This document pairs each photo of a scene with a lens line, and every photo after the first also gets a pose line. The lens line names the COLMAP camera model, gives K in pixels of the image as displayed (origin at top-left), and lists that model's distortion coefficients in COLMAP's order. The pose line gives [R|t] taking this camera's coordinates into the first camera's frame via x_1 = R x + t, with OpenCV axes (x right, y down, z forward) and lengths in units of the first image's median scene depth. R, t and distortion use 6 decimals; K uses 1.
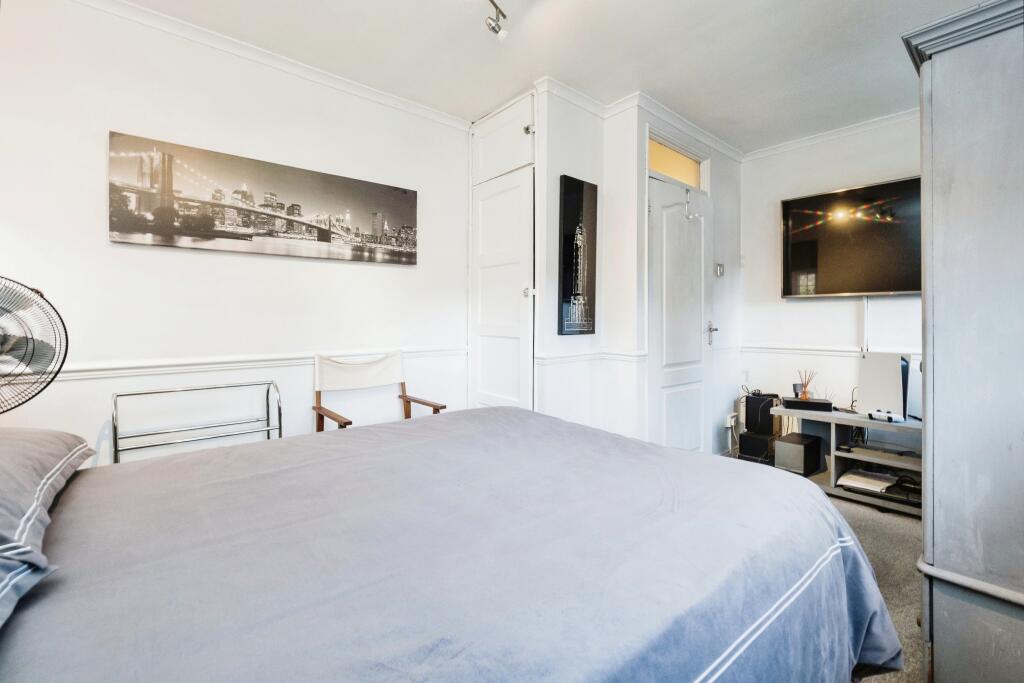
lens RADIAL K [[438.0, 0, 511.6], [0, 438.0, 312.7], [0, 0, 1]] dist [-0.010092, -0.000453]
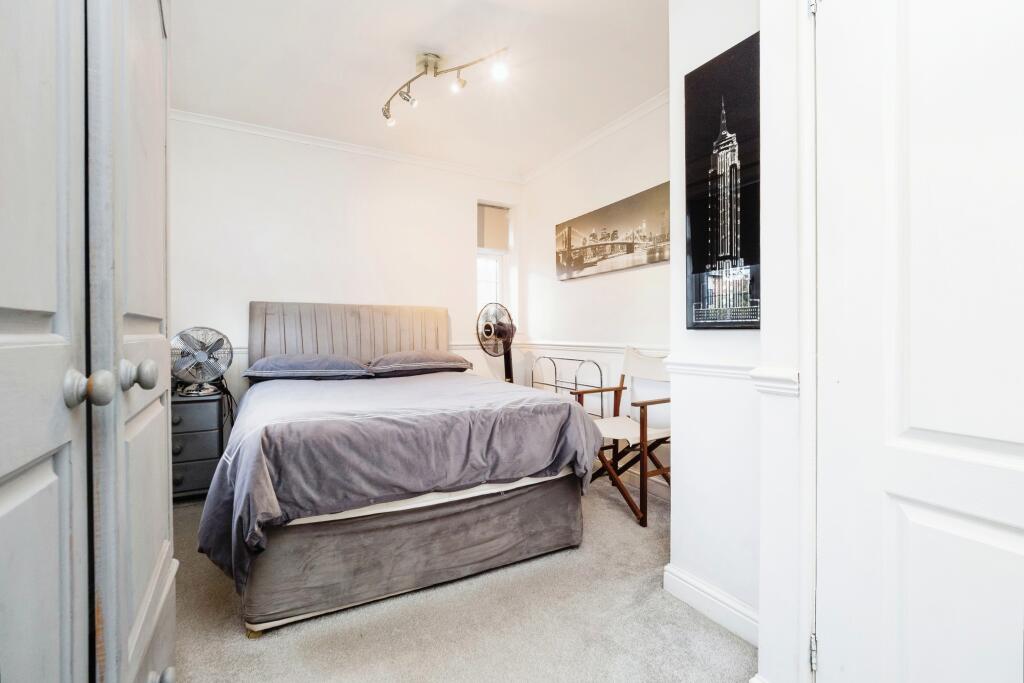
lens RADIAL K [[440.0, 0, 512.0], [0, 440.0, 341.5], [0, 0, 1]] dist [-0.009025, -0.000473]
pose [[-0.199828, 0.017392, -0.979677, 0.921956], [0.009023, 0.999833, 0.015910, 0.066653], [0.979790, -0.005660, -0.199951, 1.008706]]
